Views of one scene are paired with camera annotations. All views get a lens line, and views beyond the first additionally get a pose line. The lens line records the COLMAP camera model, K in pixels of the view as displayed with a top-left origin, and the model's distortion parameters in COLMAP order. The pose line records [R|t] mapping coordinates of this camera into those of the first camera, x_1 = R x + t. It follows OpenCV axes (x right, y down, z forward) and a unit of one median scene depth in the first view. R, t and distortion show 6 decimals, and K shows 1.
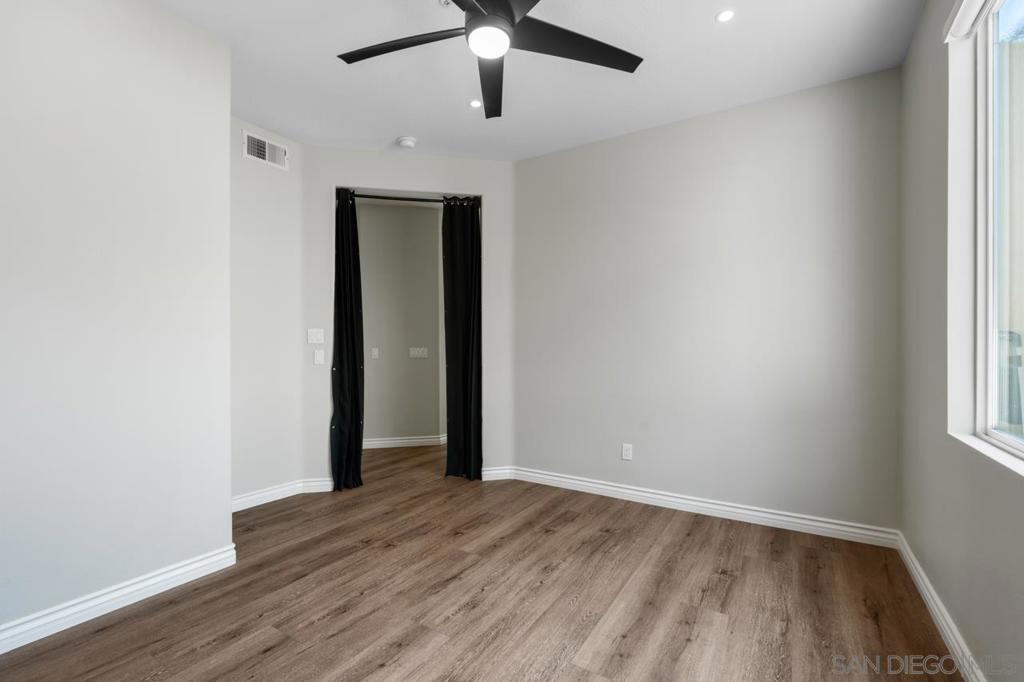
lens RADIAL K [[449.3, 0, 511.2], [0, 449.3, 345.1], [0, 0, 1]] dist [-0.003454, 0.000312]
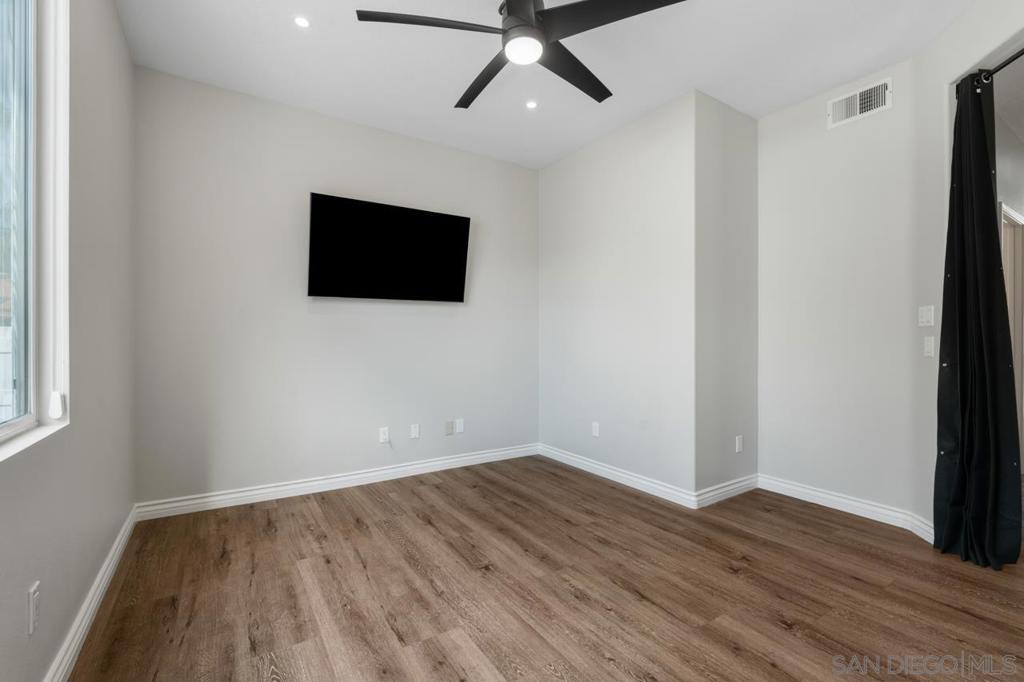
lens RADIAL K [[449.3, 0, 512.0], [0, 449.3, 340.5], [0, 0, 1]] dist [-0.003454, 0.000312]
pose [[-0.420948, -0.001787, -0.907083, 0.753697], [0.002027, 0.999994, -0.002910, 0.028975], [0.907082, -0.003064, -0.420942, 1.129782]]
